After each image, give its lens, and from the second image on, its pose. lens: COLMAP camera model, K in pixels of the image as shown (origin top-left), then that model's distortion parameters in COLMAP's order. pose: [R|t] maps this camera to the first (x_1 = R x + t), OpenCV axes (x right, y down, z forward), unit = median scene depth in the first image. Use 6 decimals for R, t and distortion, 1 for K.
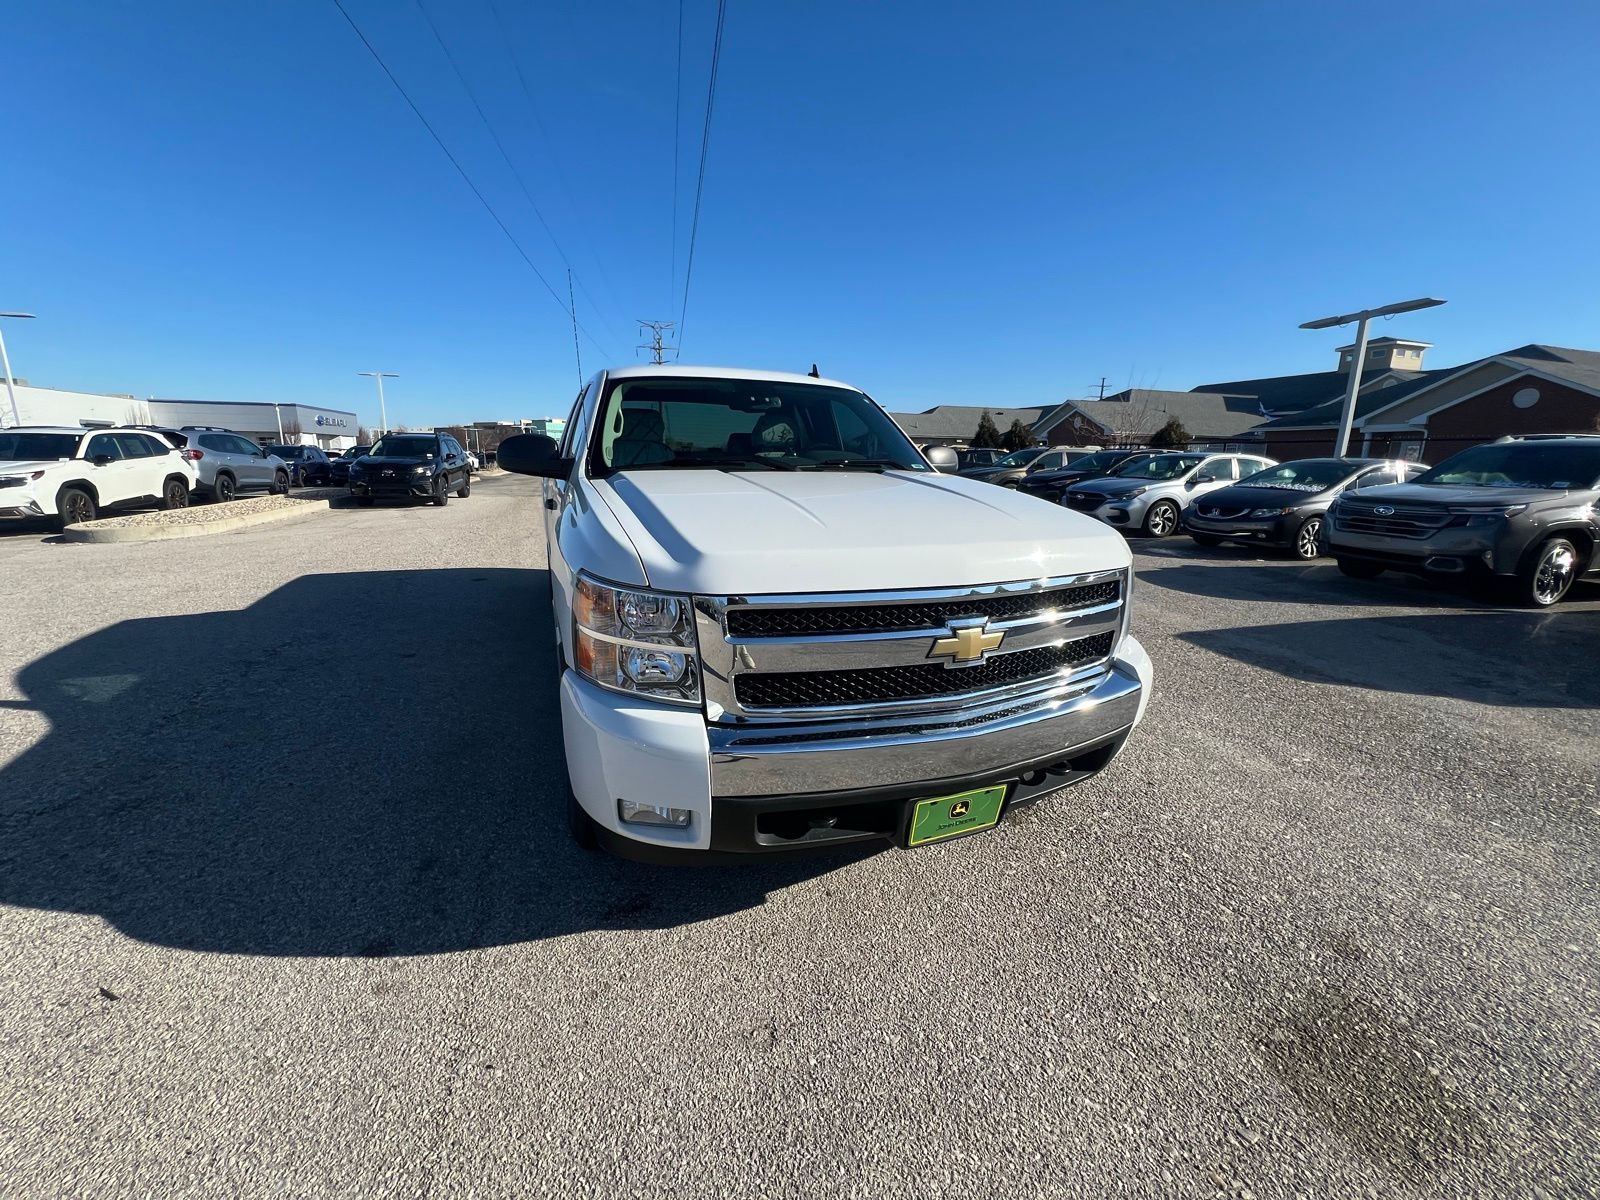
lens RADIAL K [[637.4, 0, 795.8], [0, 637.4, 594.9], [0, 0, 1]] dist [-0.003335, 0.000965]
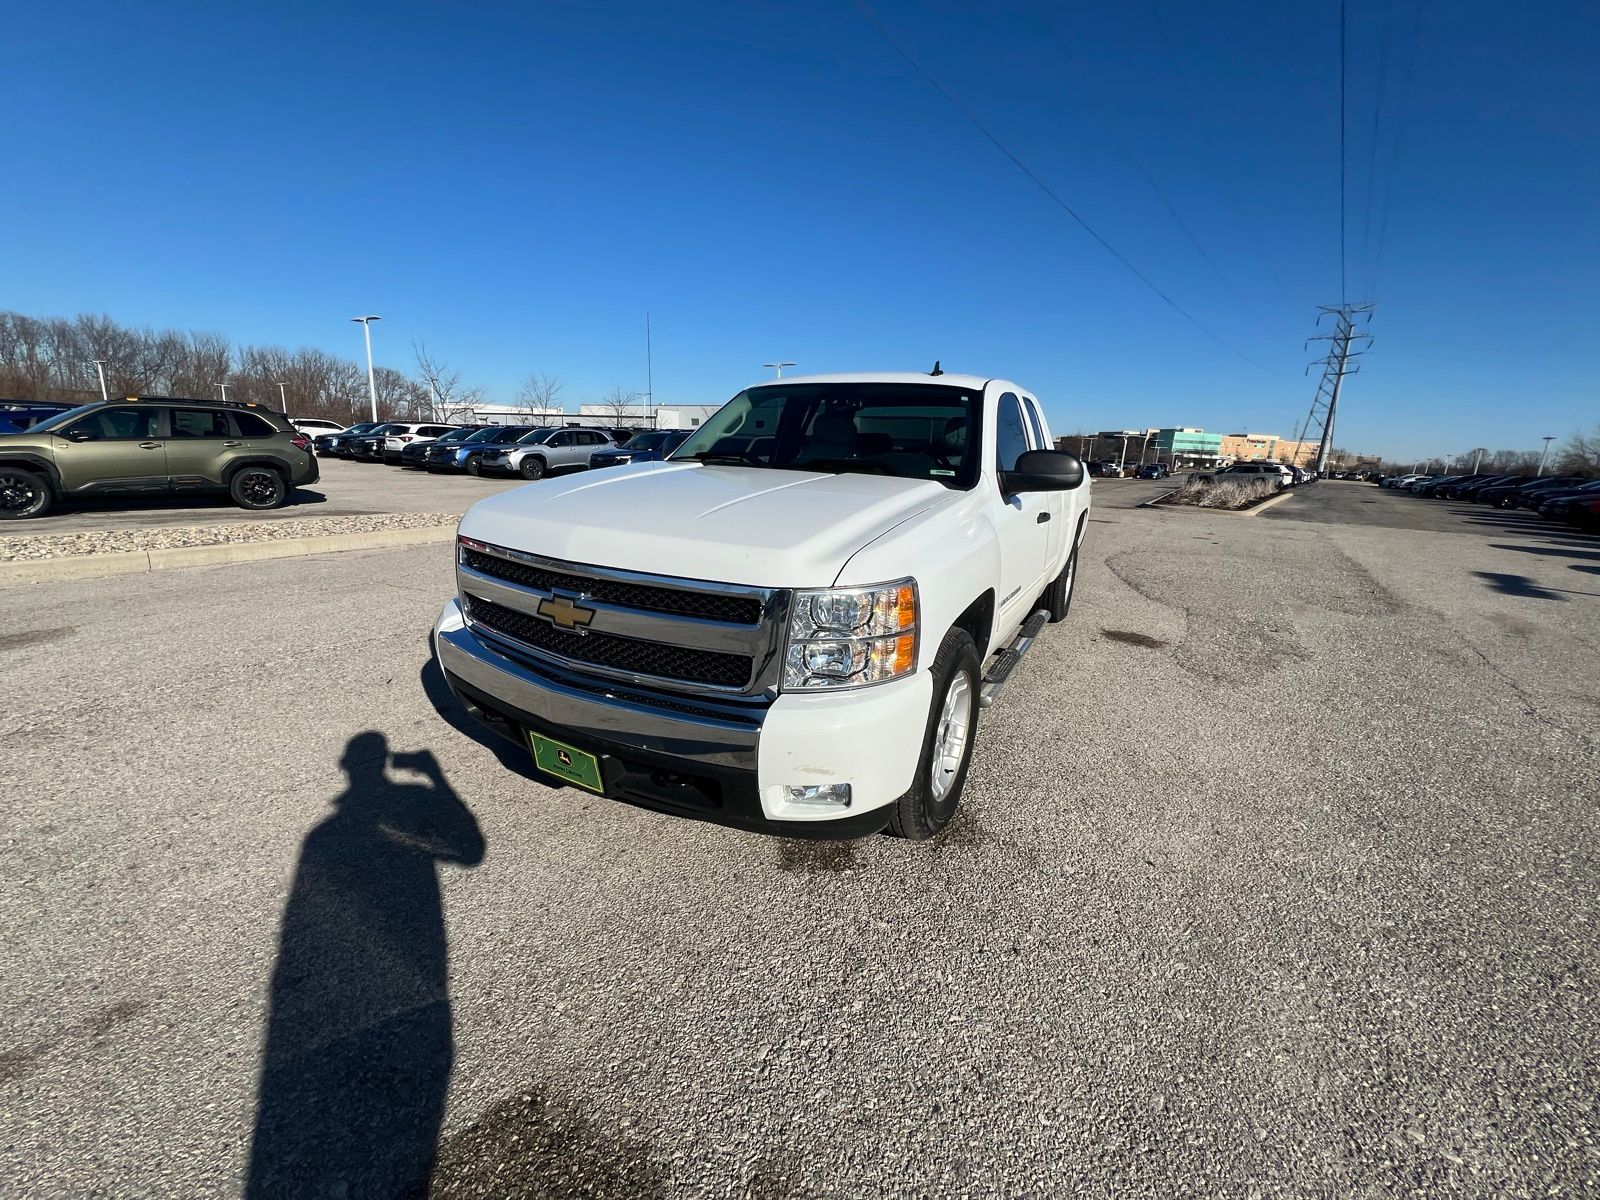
lens RADIAL K [[637.4, 0, 796.5], [0, 637.4, 596.4], [0, 0, 1]] dist [-0.003335, 0.000965]
pose [[0.626414, 0.192689, -0.755299, 0.385454], [-0.201673, 0.976036, 0.081743, -0.035452], [0.752950, 0.101119, 0.650263, 0.158254]]
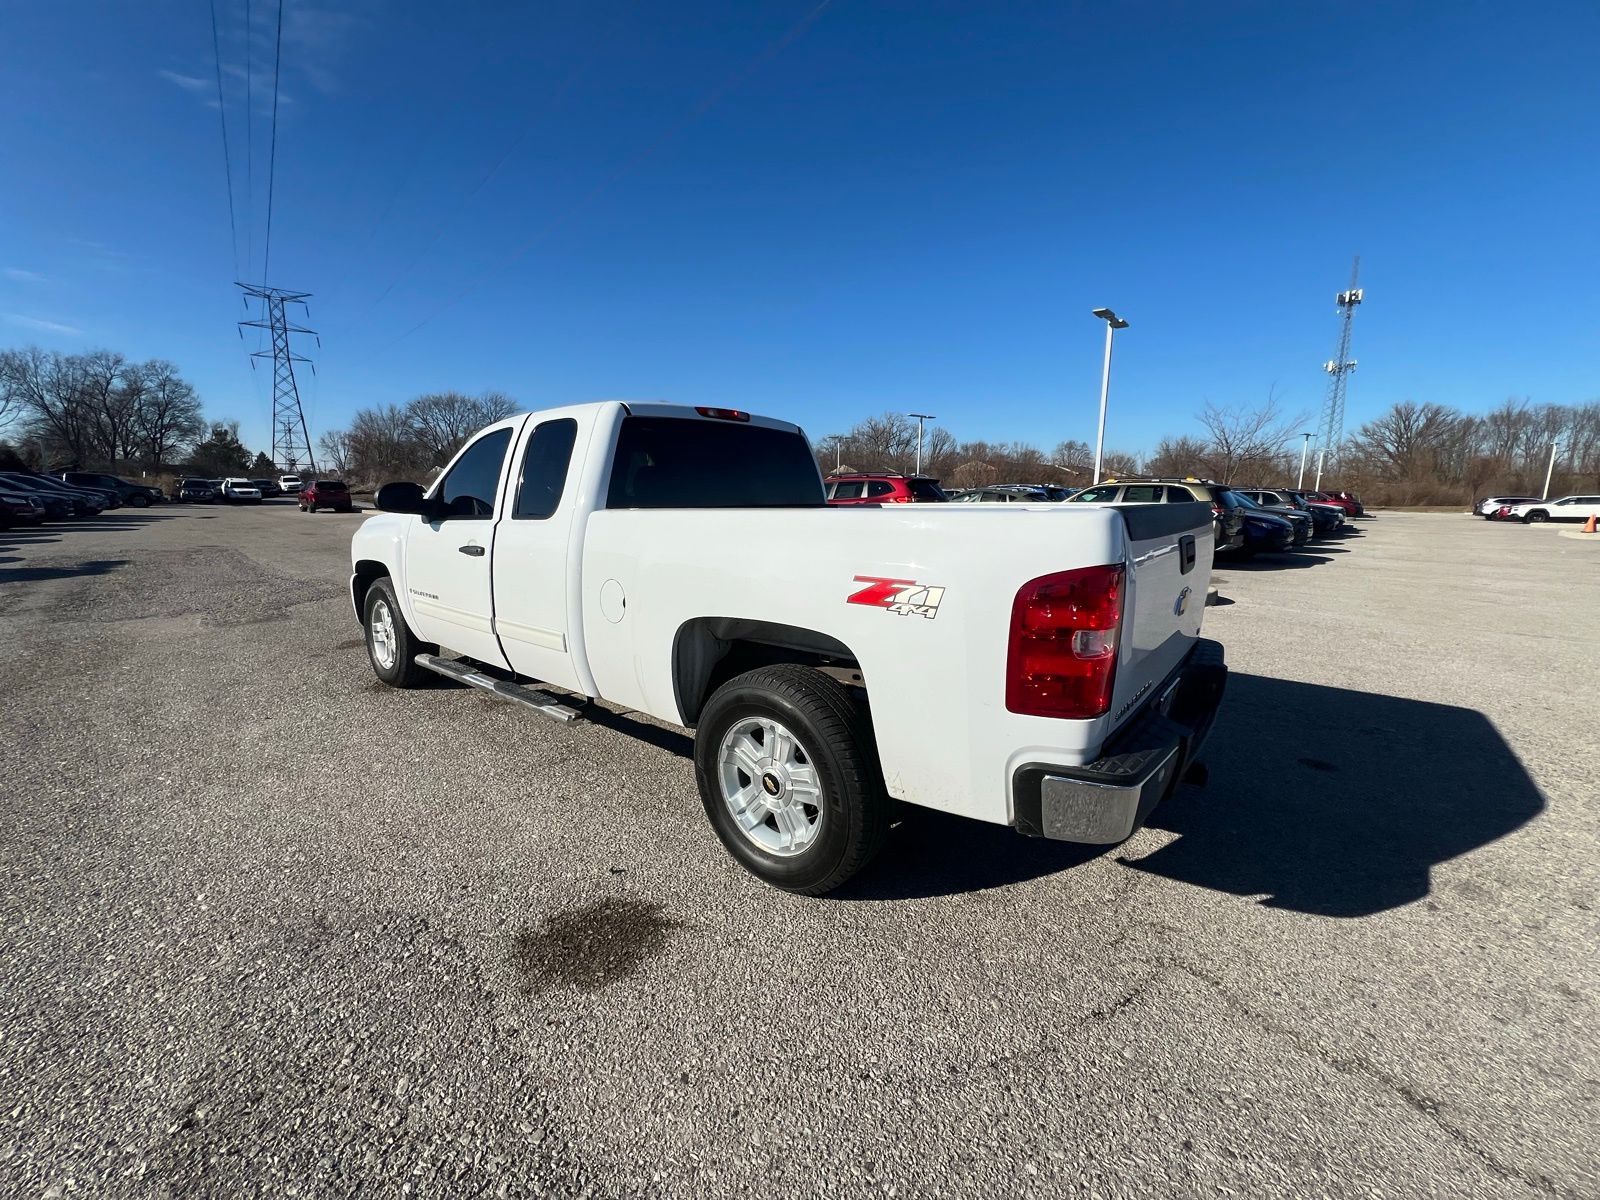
lens RADIAL K [[637.4, 0, 794.4], [0, 637.4, 595.5], [0, 0, 1]] dist [-0.003335, 0.000965]
pose [[-0.880775, 0.055404, -0.470283, 0.091355], [-0.123616, 0.931794, 0.341291, -0.295627], [0.457115, 0.358735, -0.813852, 1.302835]]
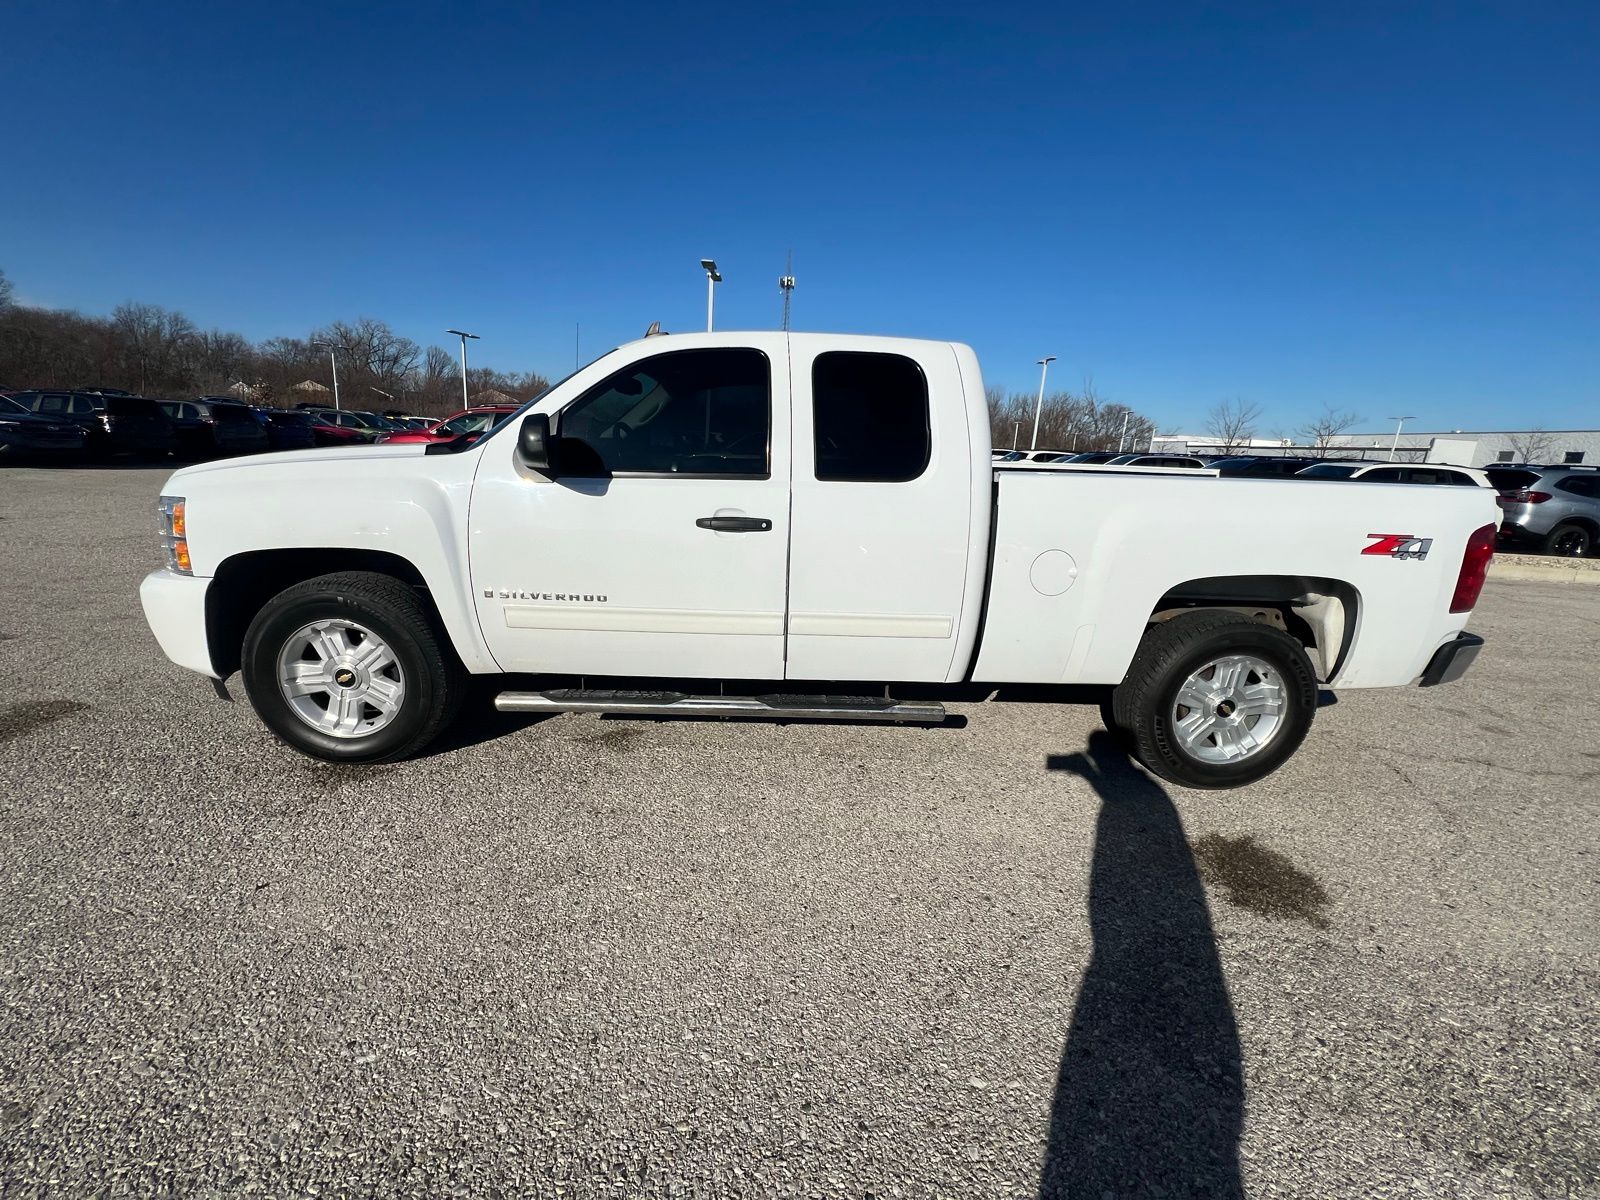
lens RADIAL K [[637.4, 0, 794.7], [0, 637.4, 594.5], [0, 0, 1]] dist [-0.003335, 0.000965]
pose [[-0.343683, 0.186564, -0.920367, 0.437491], [-0.262933, 0.921751, 0.285029, -0.187969], [0.901526, 0.339955, -0.267736, 0.854081]]
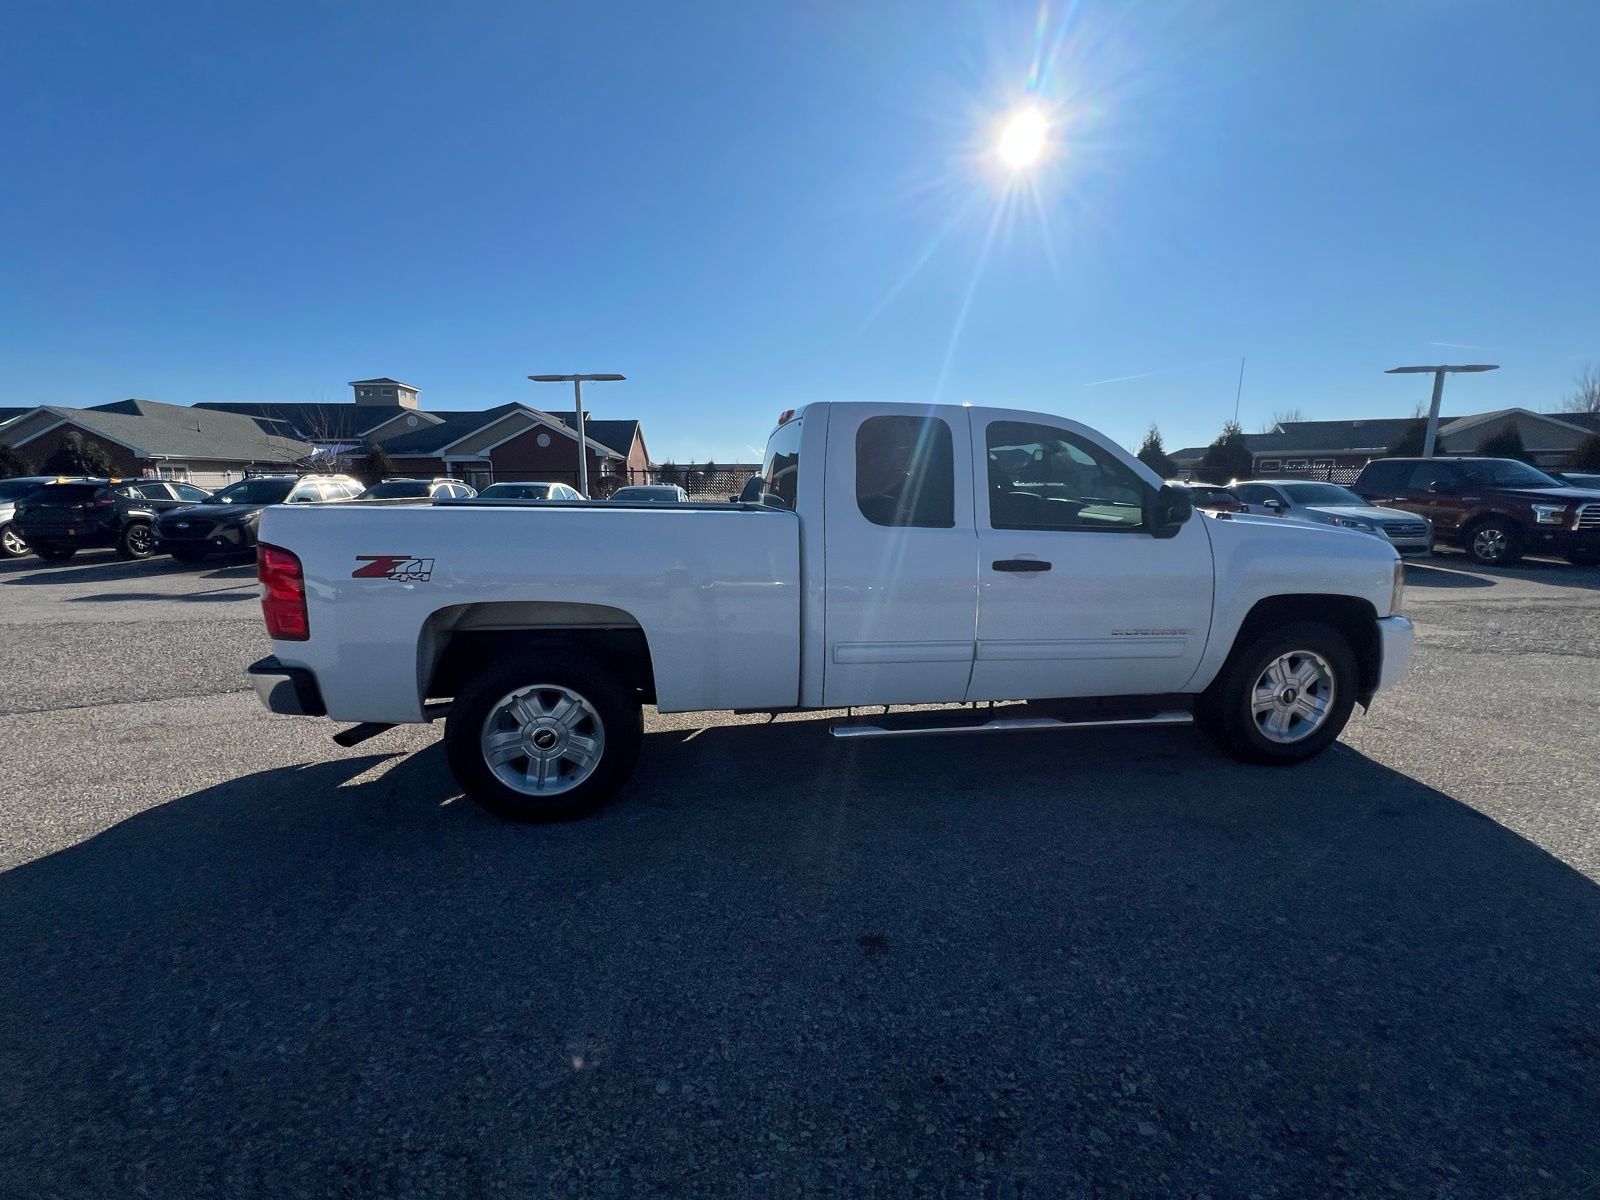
lens RADIAL K [[637.4, 0, 797.9], [0, 637.4, 596.5], [0, 0, 1]] dist [-0.003335, 0.000965]
pose [[0.219127, -0.183731, 0.958241, -0.717632], [0.216673, 0.966751, 0.135814, -0.162054], [-0.951334, 0.177865, 0.251650, 0.623304]]
